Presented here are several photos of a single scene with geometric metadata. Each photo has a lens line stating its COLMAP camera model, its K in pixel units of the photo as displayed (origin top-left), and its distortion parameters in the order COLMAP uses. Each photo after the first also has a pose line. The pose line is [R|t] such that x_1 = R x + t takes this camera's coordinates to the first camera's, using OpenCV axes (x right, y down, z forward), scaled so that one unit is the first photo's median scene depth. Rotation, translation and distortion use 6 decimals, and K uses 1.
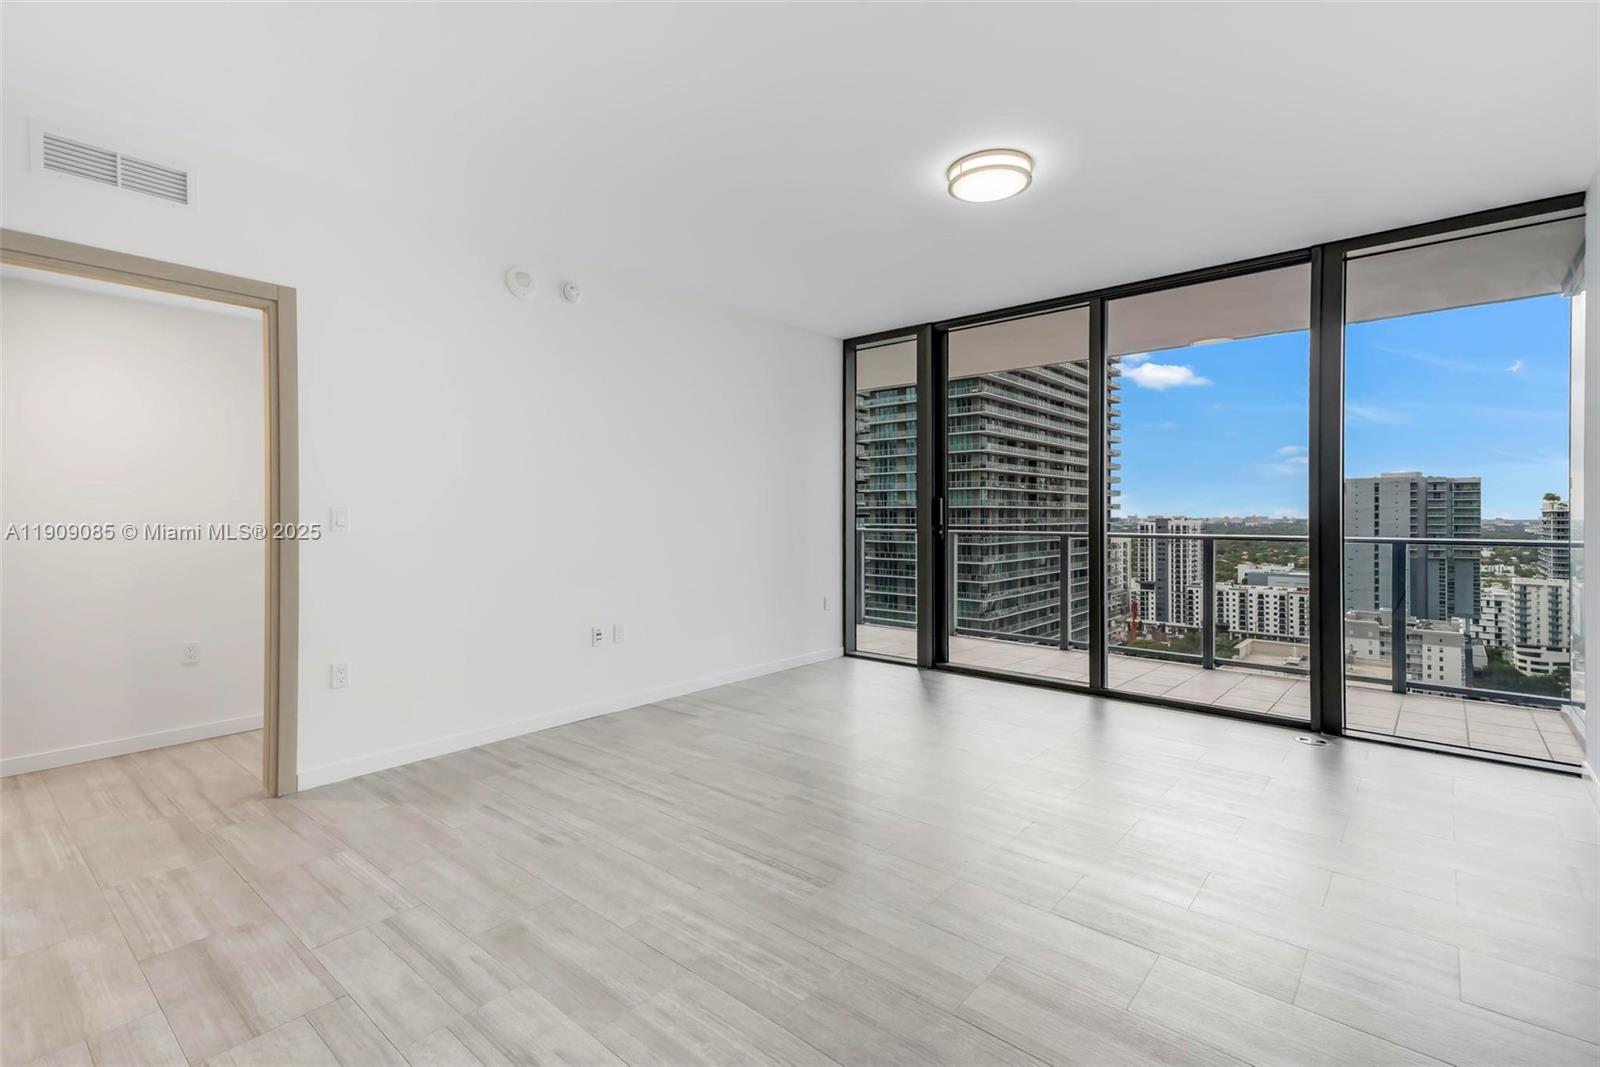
lens RADIAL K [[731.9, 0, 785.8], [0, 731.9, 516.3], [0, 0, 1]] dist [0.054551, -0.009489]
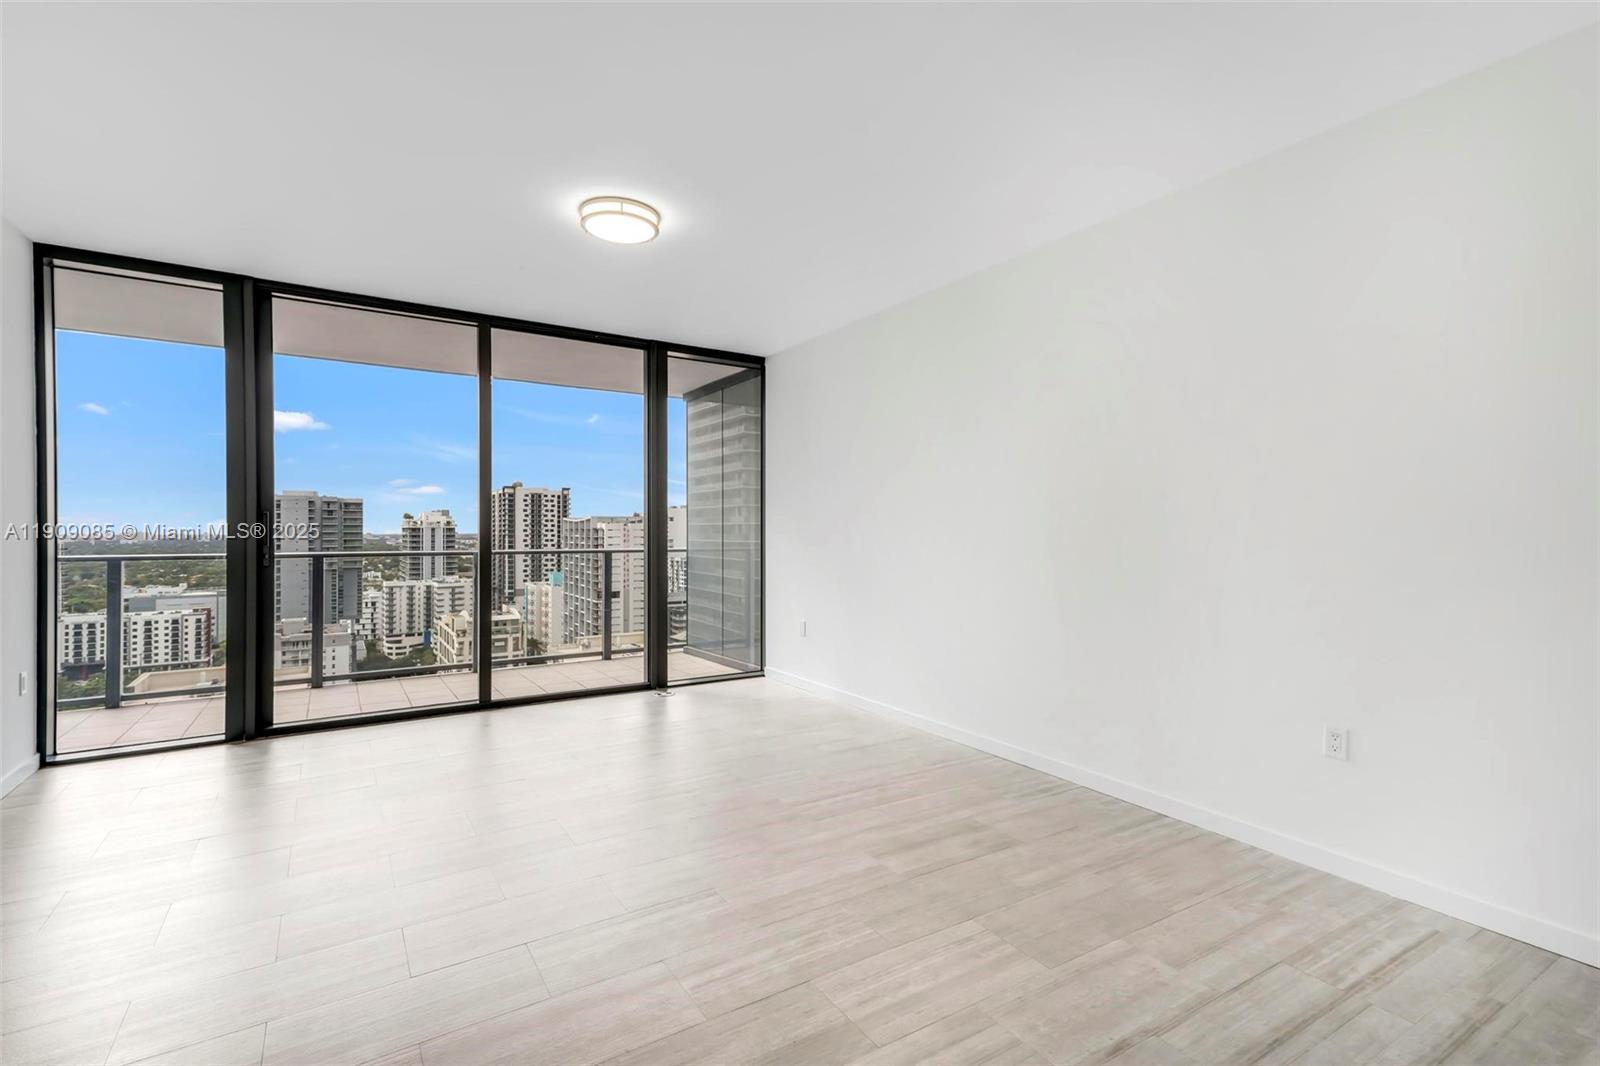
lens RADIAL K [[731.9, 0, 815.5], [0, 731.9, 526.0], [0, 0, 1]] dist [0.054551, -0.009489]
pose [[0.275437, 0.006994, 0.961294, -0.496347], [0.000199, 0.999973, -0.007332, -0.004155], [-0.961319, 0.002211, 0.275428, 0.314109]]
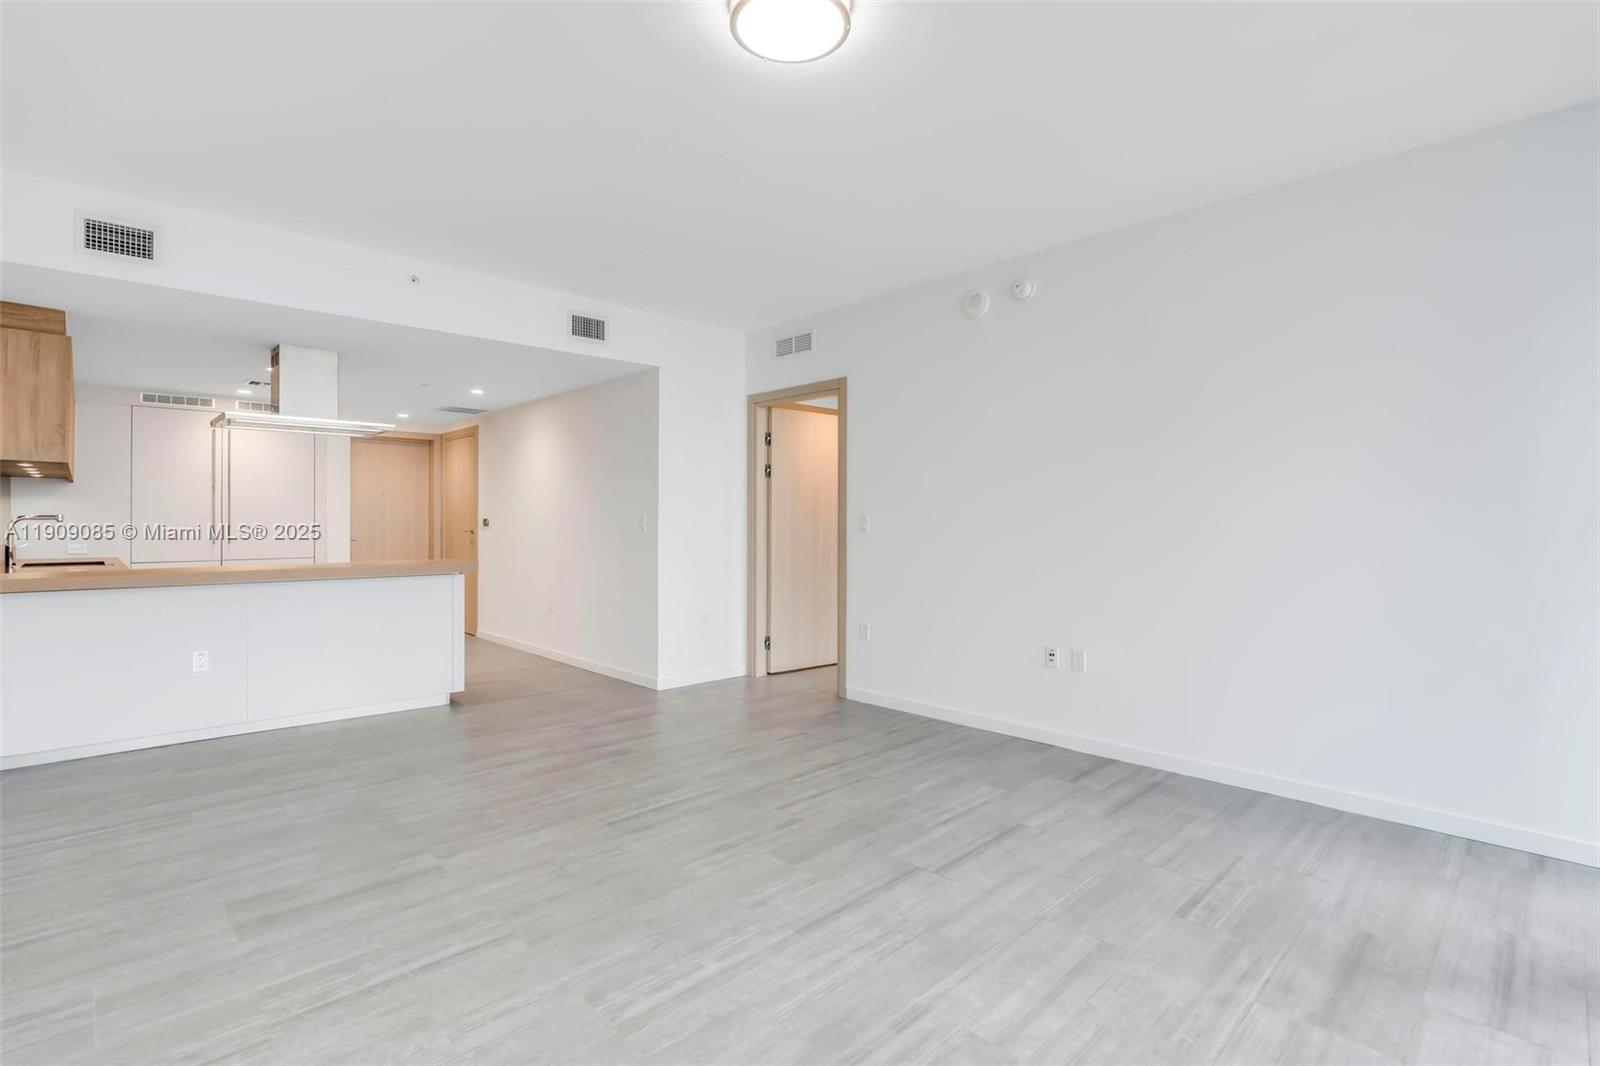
lens RADIAL K [[764.6, 0, 805.7], [0, 764.6, 517.5], [0, 0, 1]] dist [-0.020623, 0.004395]
pose [[-0.089628, -0.006060, -0.995957, 0.695213], [0.001872, 0.999979, -0.006253, -0.000634], [0.995974, -0.002425, -0.089615, 0.781736]]
